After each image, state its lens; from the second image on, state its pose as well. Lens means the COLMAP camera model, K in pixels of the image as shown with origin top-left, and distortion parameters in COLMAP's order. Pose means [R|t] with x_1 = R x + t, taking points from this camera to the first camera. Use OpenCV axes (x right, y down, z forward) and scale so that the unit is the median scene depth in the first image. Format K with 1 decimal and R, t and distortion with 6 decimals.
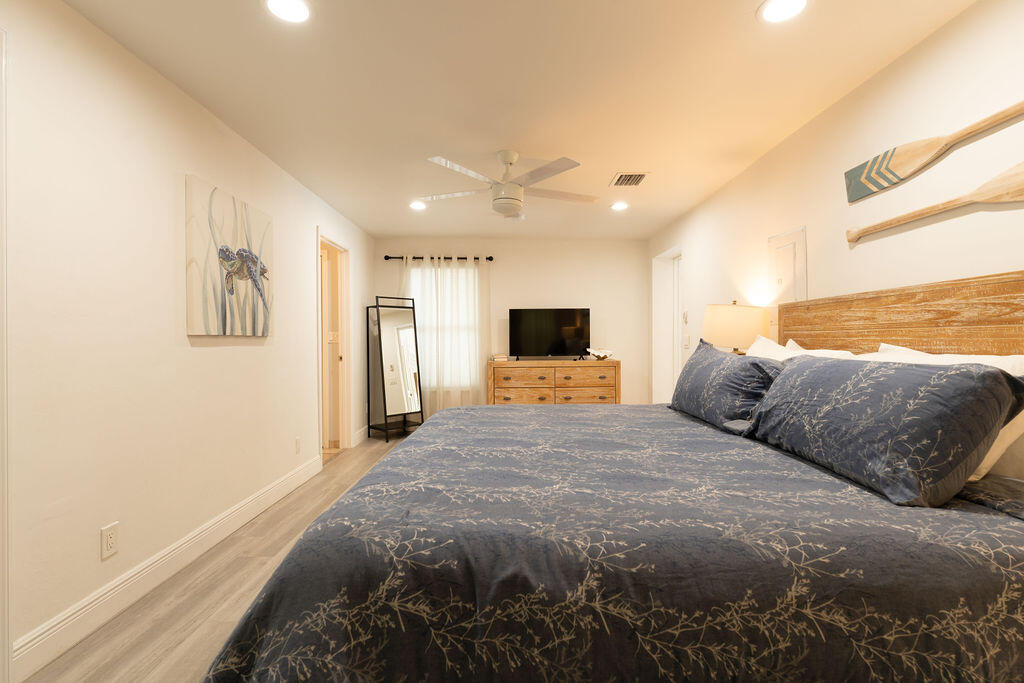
lens RADIAL K [[475.0, 0, 511.7], [0, 475.0, 341.1], [0, 0, 1]] dist [0.000006, 0.000001]
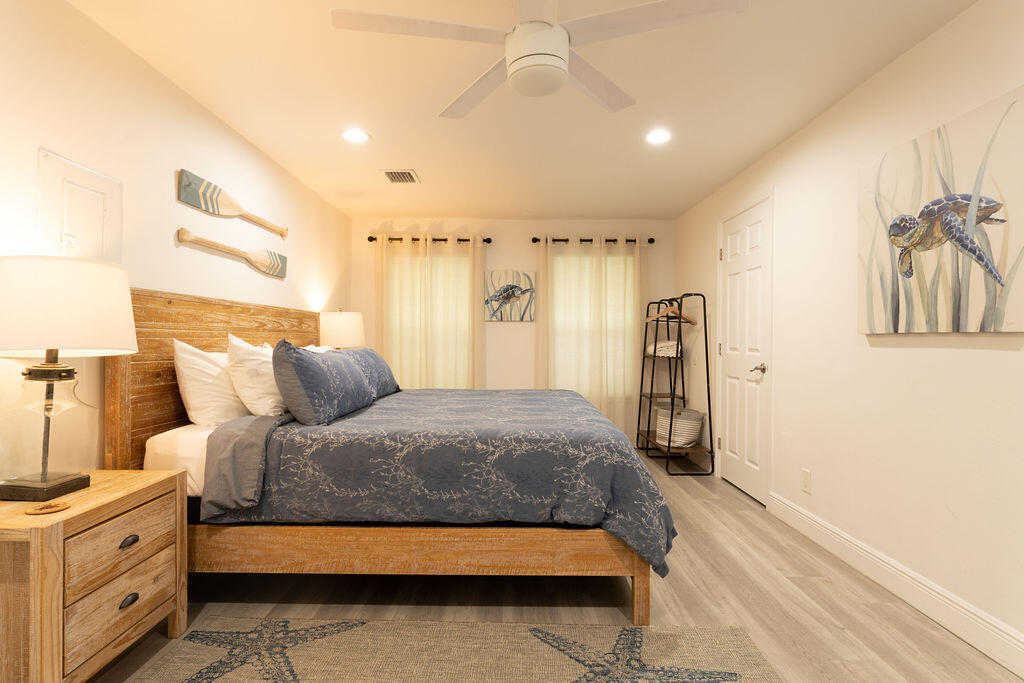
lens RADIAL K [[519.0, 0, 511.3], [0, 519.0, 341.3], [0, 0, 1]] dist [-0.003084, -0.001072]
pose [[-0.999999, 0.001083, -0.001048, 0.024861], [0.001080, 0.999994, 0.003417, -0.002327], [0.001051, 0.003416, -0.999994, 1.810399]]
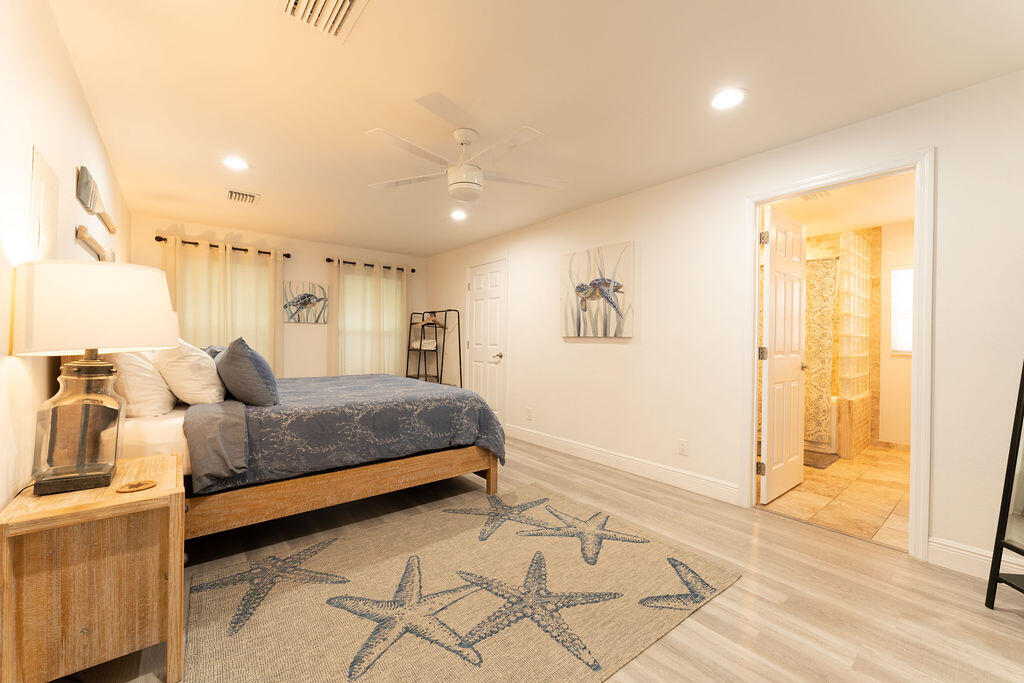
lens RADIAL K [[405.9, 0, 510.9], [0, 405.9, 340.1], [0, 0, 1]] dist [0.001625, -0.000192]
pose [[-0.776923, -0.000609, -0.629596, 0.482921], [-0.004970, 0.999974, 0.005166, -0.006227], [0.629577, 0.007142, -0.776906, 1.931515]]
